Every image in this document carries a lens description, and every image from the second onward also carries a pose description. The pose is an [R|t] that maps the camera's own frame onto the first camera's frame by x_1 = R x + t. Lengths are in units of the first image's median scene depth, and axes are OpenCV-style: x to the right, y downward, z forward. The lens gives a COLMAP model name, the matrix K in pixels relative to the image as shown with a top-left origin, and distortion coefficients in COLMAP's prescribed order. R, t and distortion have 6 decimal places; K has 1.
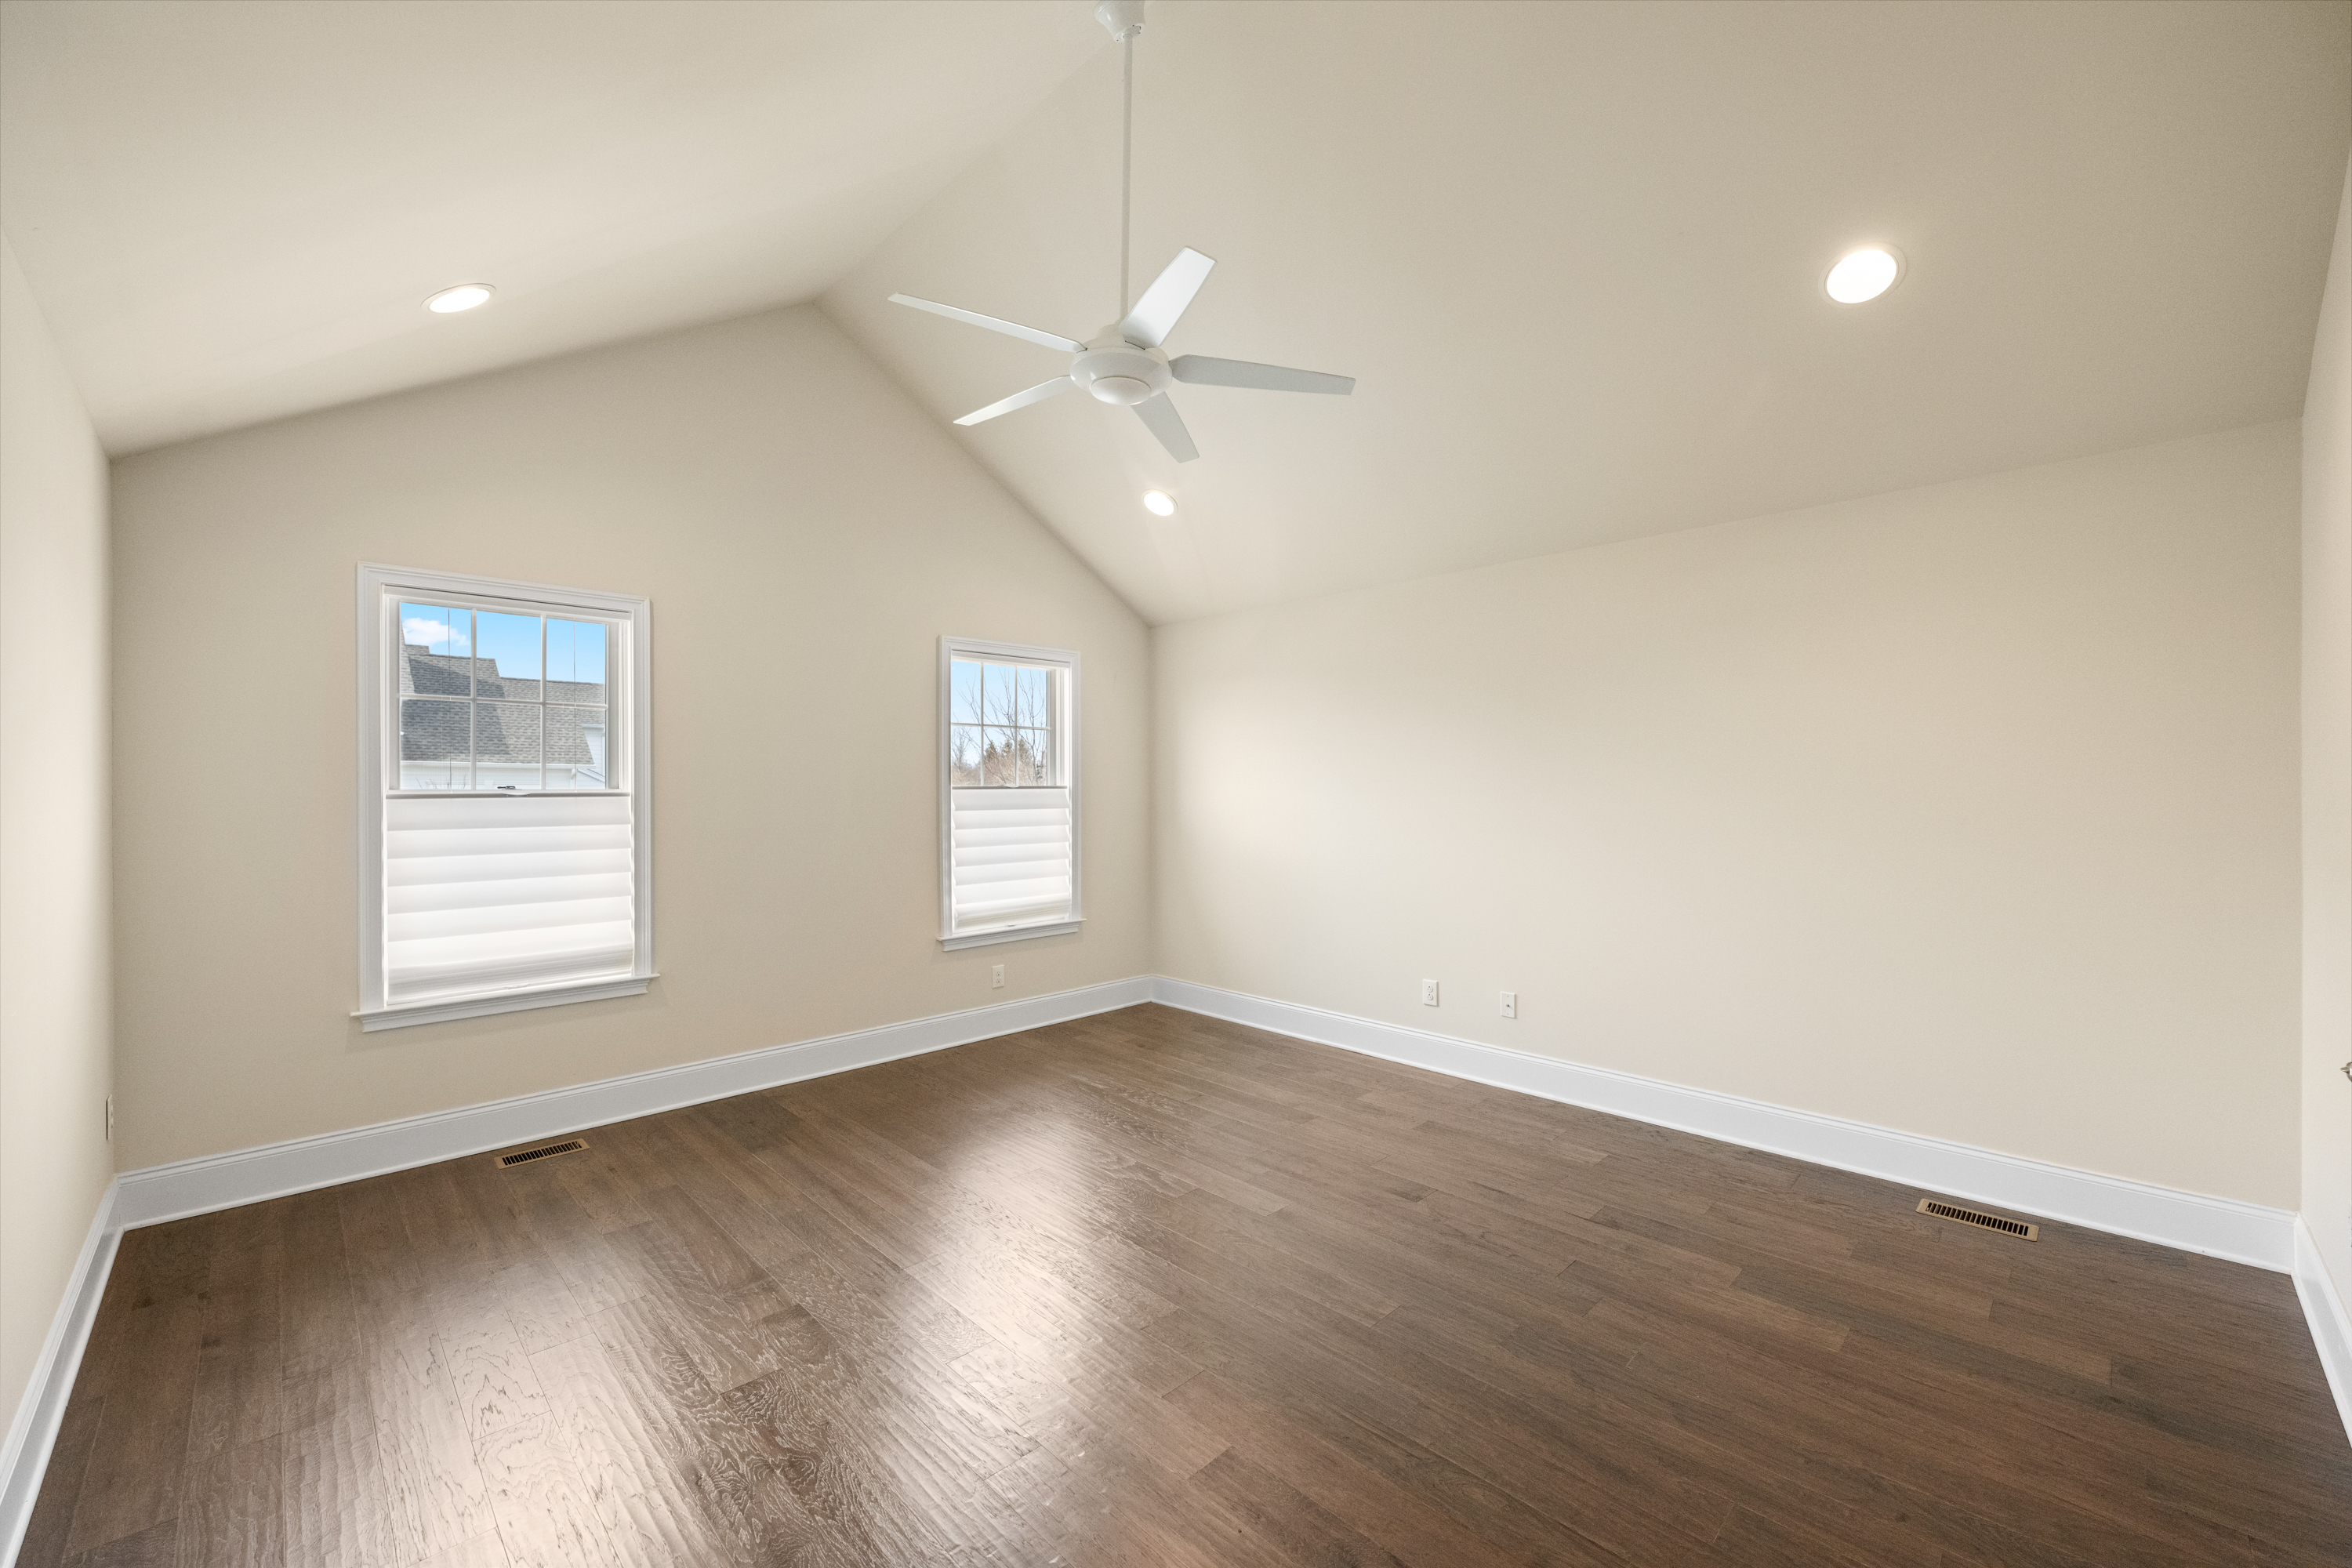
lens RADIAL K [[925.4, 0, 1158.4], [0, 925.4, 793.0], [0, 0, 1]] dist [-0.007040, -0.000015]
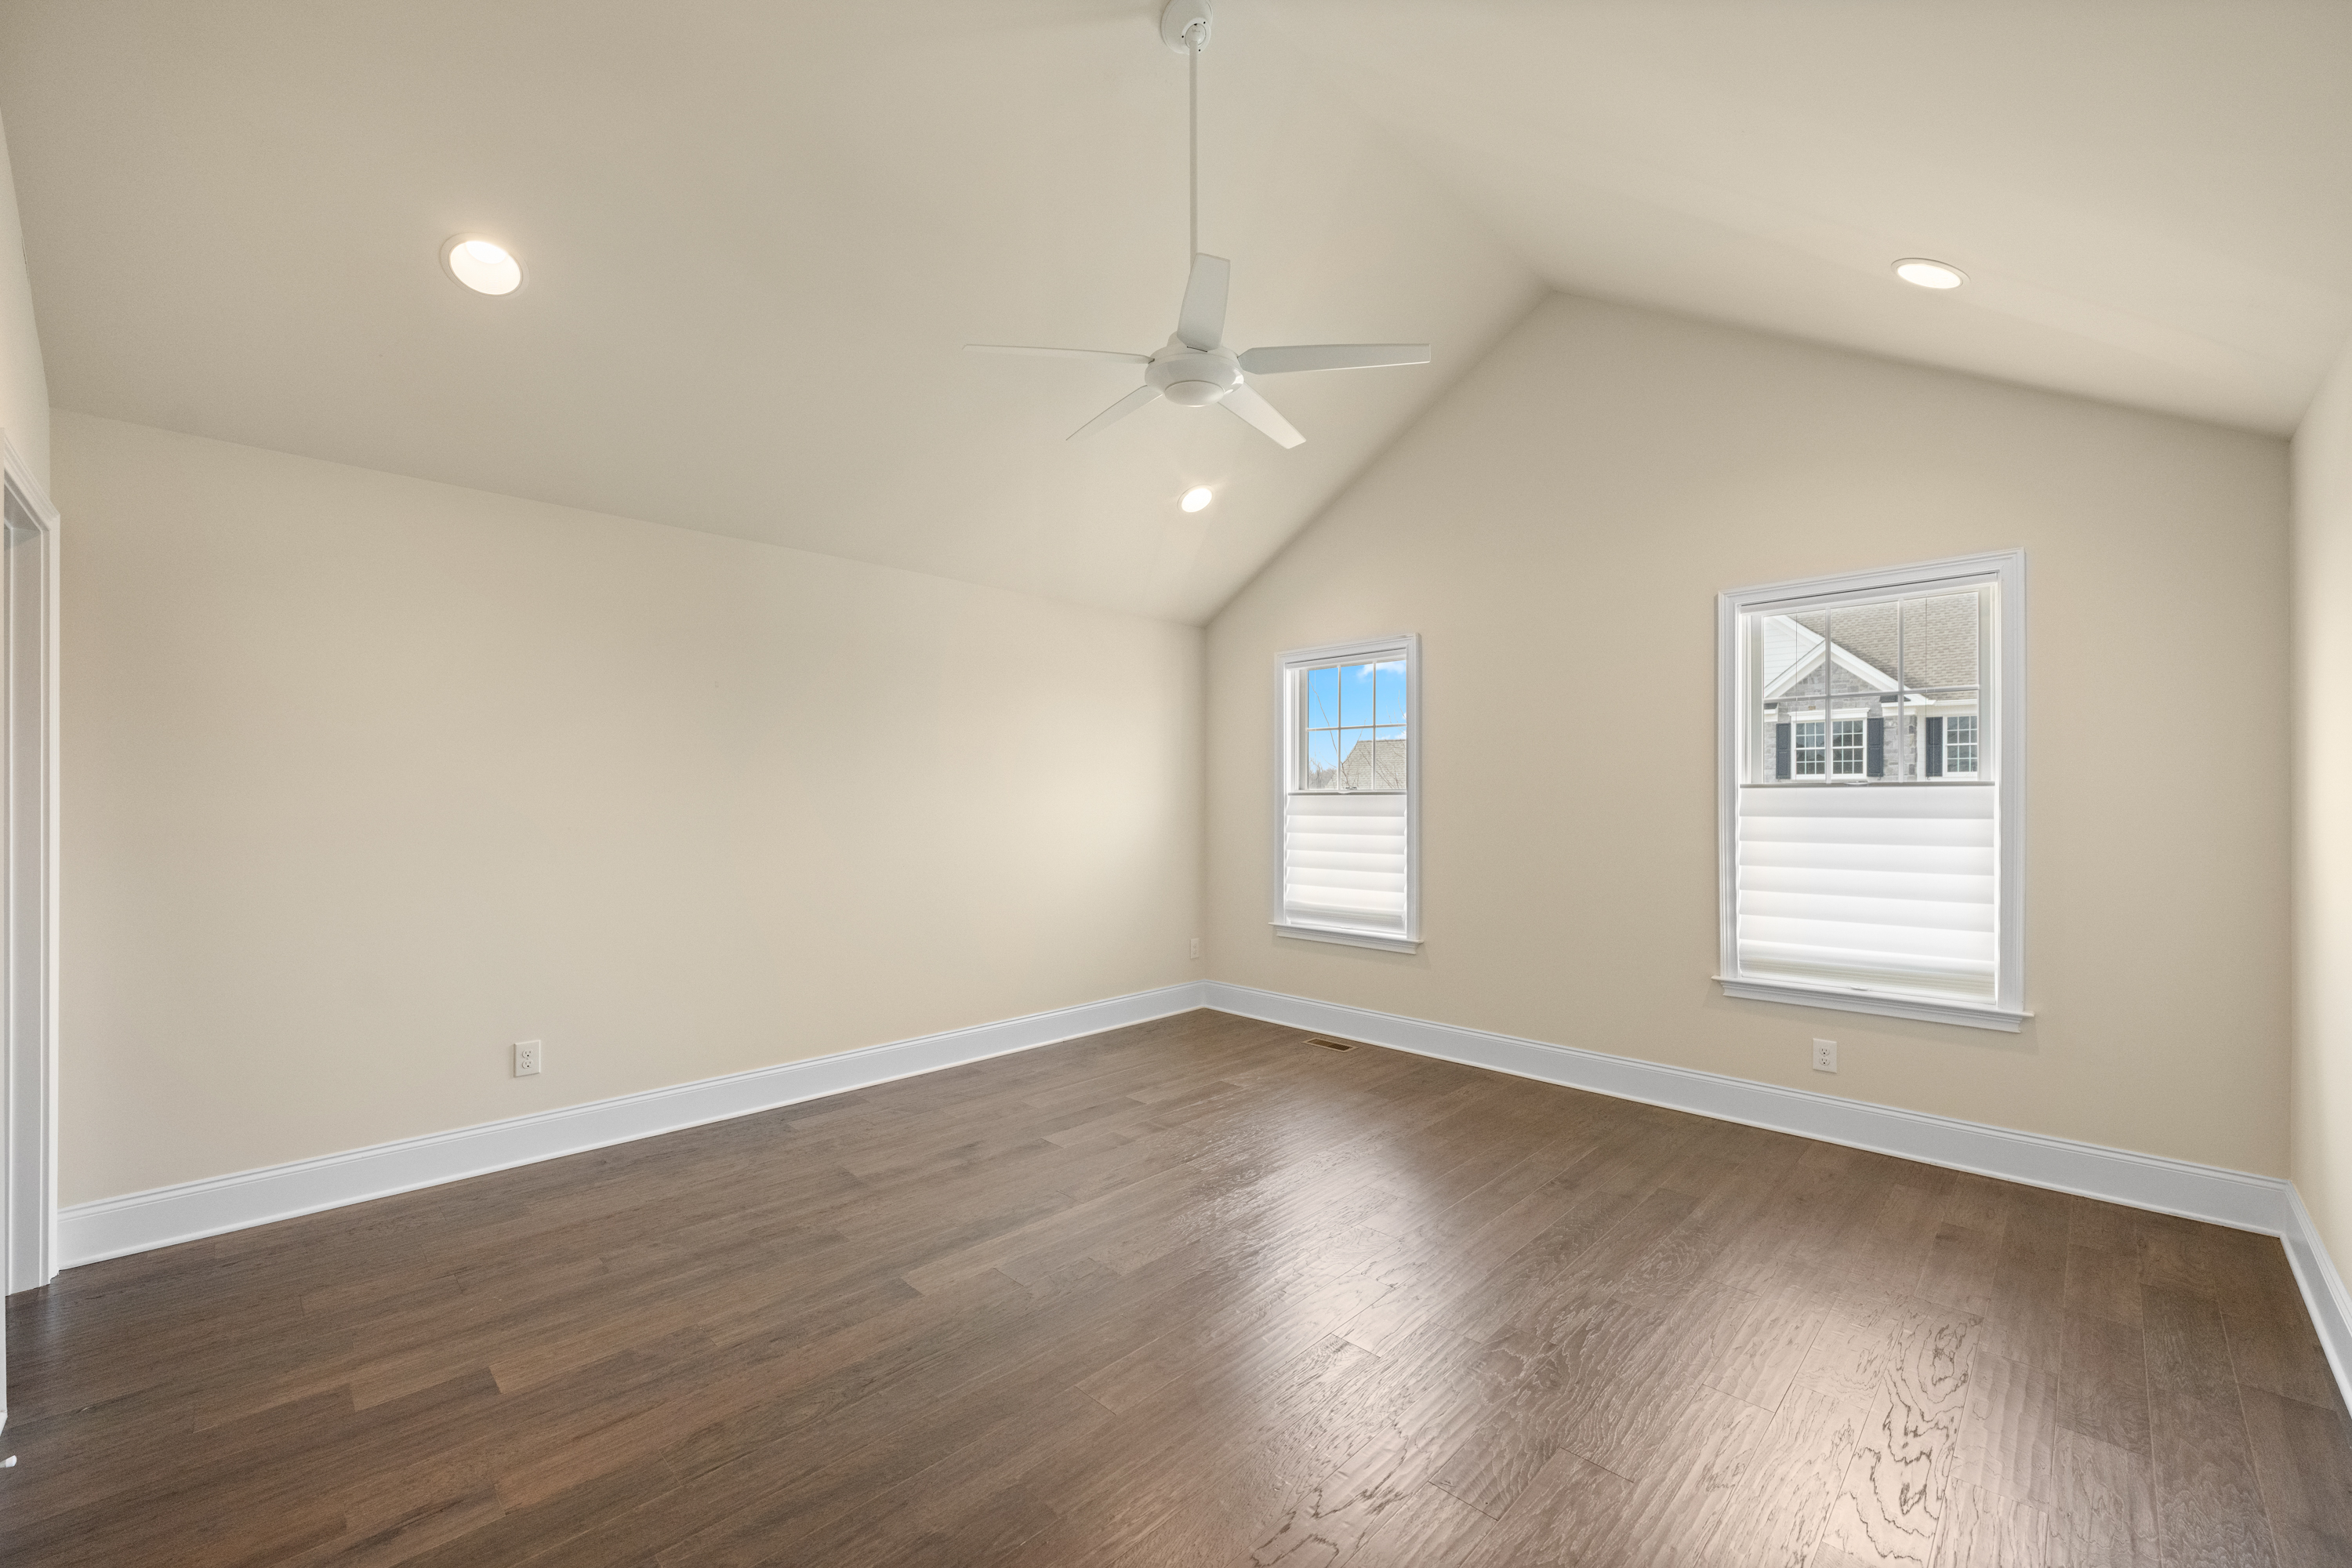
lens RADIAL K [[925.4, 0, 1158.4], [0, 925.4, 784.0], [0, 0, 1]] dist [-0.007040, -0.000015]
pose [[0.006198, -0.000280, -0.999981, 0.690455], [0.005802, 0.999983, -0.000244, -0.013622], [0.999964, -0.005800, 0.006200, 0.652854]]
